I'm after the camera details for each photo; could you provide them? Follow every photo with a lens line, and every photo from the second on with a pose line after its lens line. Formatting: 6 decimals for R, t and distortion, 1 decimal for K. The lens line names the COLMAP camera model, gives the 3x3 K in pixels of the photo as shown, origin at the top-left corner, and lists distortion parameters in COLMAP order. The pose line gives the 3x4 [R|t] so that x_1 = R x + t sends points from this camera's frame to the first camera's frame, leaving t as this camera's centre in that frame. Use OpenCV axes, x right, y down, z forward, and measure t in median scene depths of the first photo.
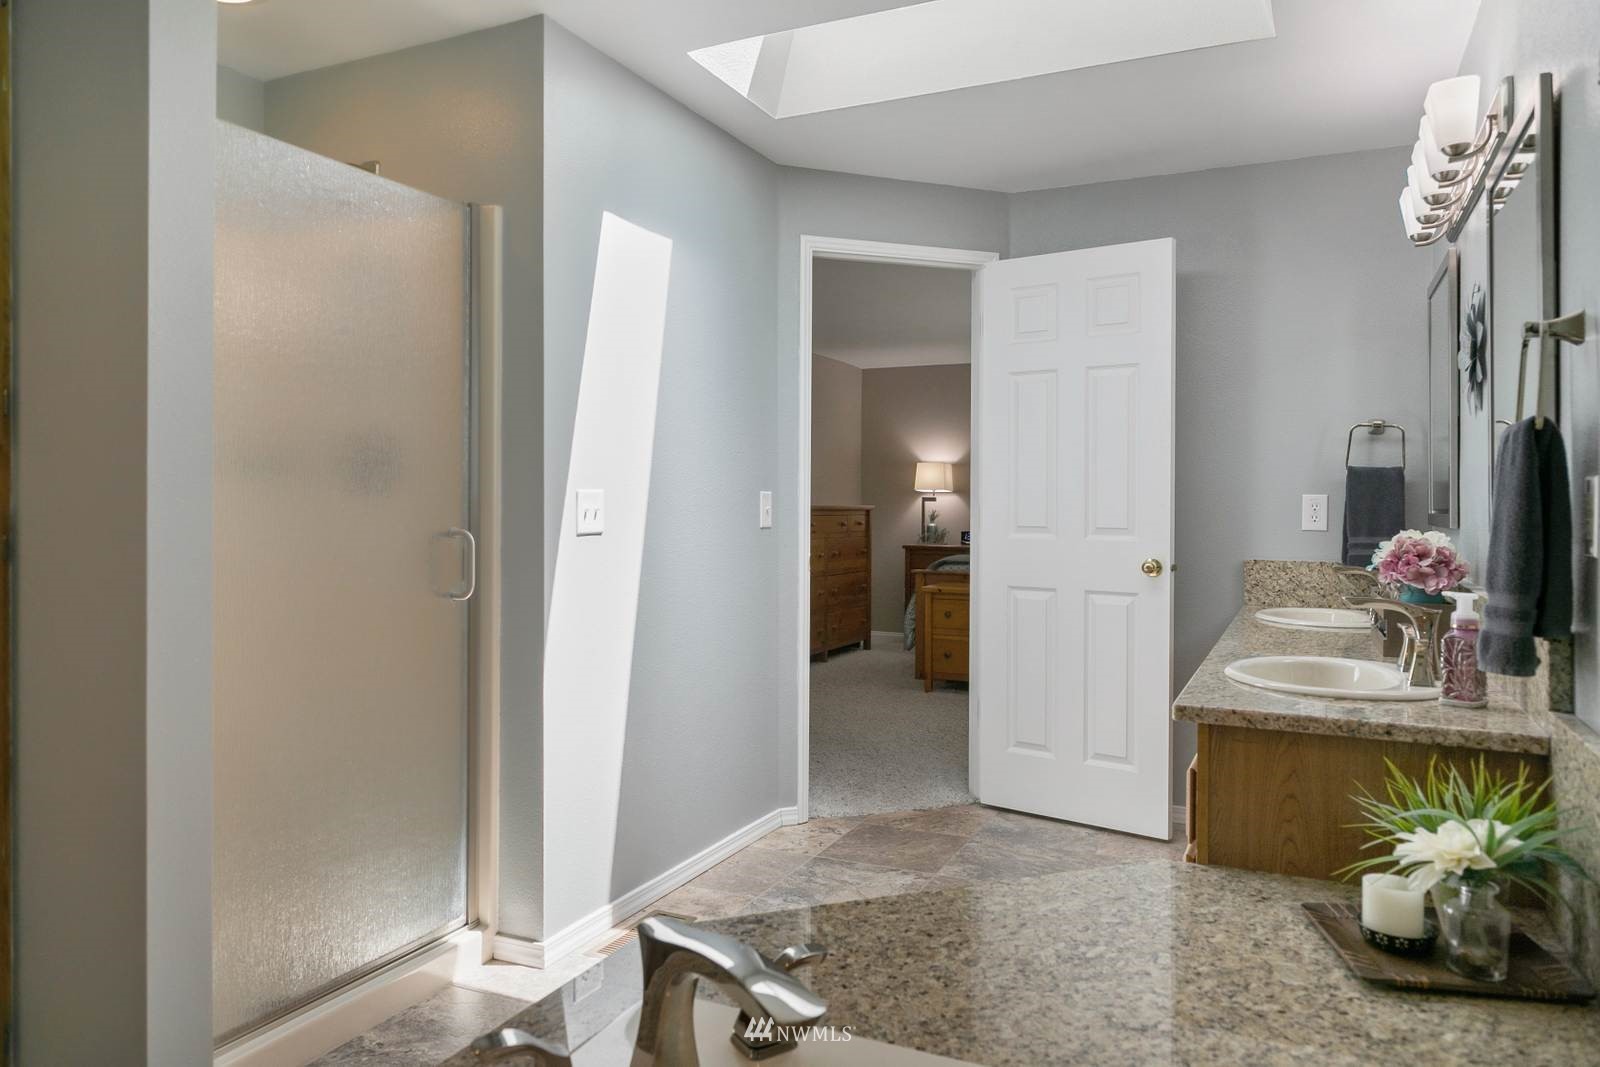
lens RADIAL K [[1104.0, 0, 810.2], [0, 1104.0, 530.7], [0, 0, 1]] dist [0.013009, 0.002697]
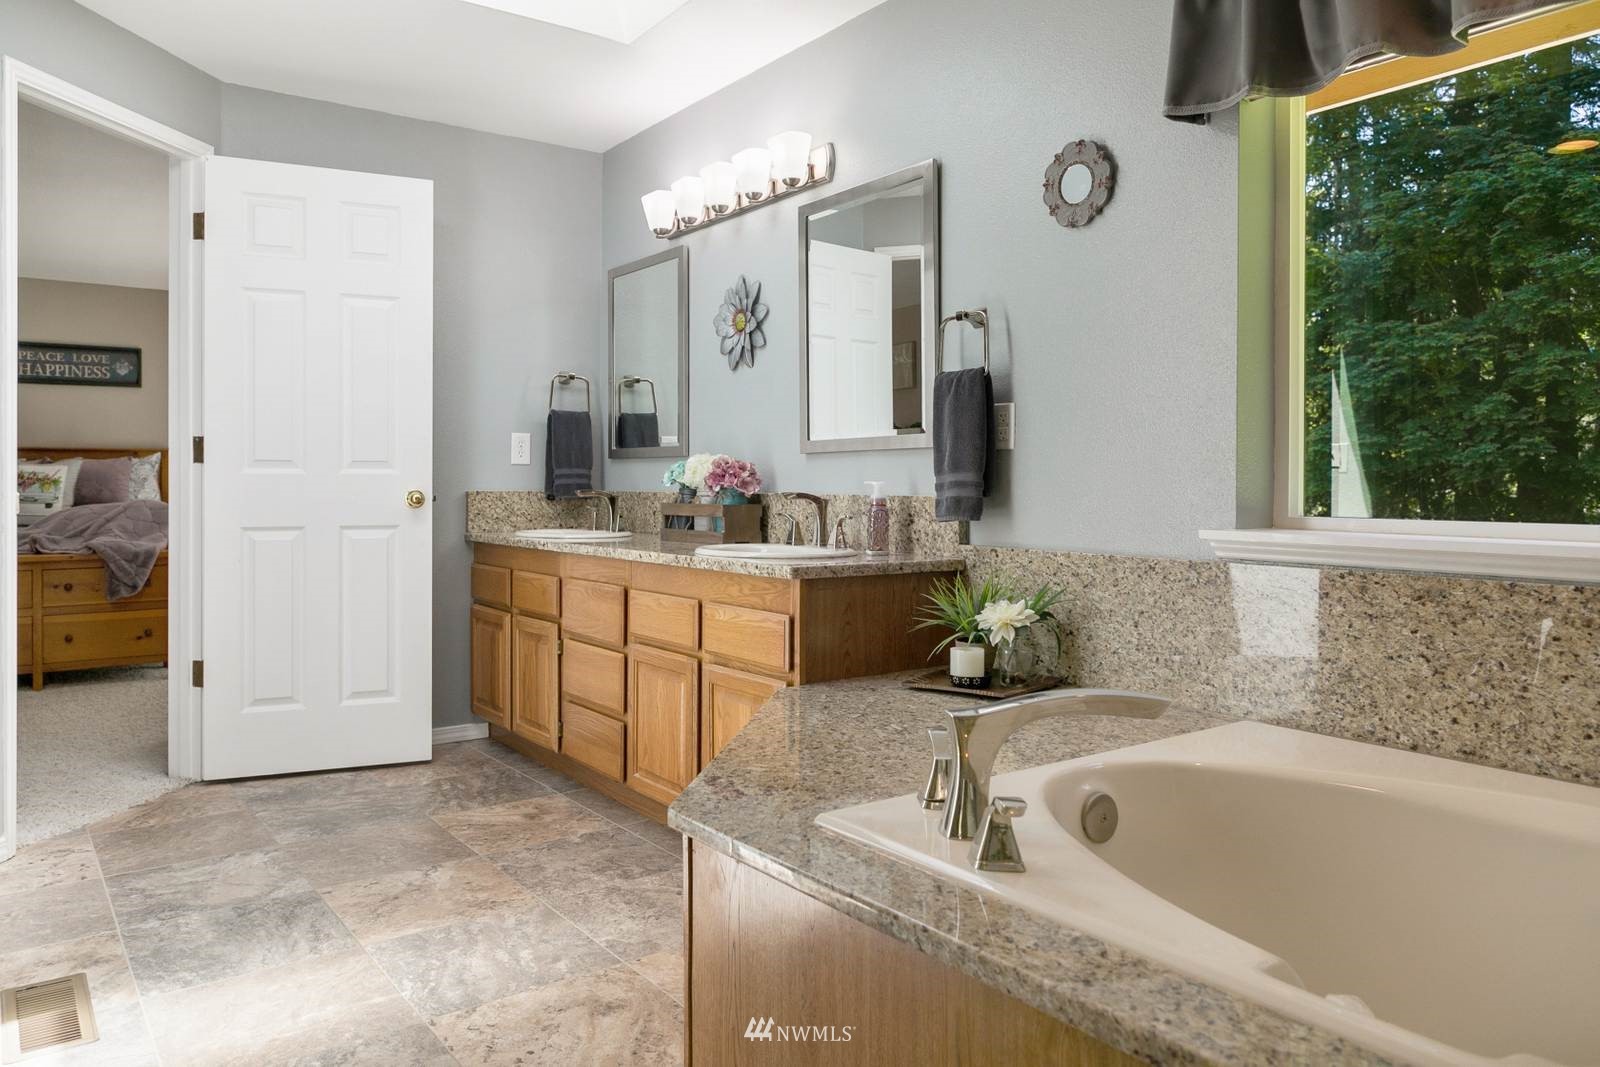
lens RADIAL K [[1104.0, 0, 812.0], [0, 1104.0, 524.5], [0, 0, 1]] dist [0.013009, 0.002697]
pose [[0.486857, -0.040499, 0.872543, -0.421646], [0.026102, 0.999153, 0.031811, 0.034977], [-0.873092, 0.007288, 0.487501, 0.181252]]
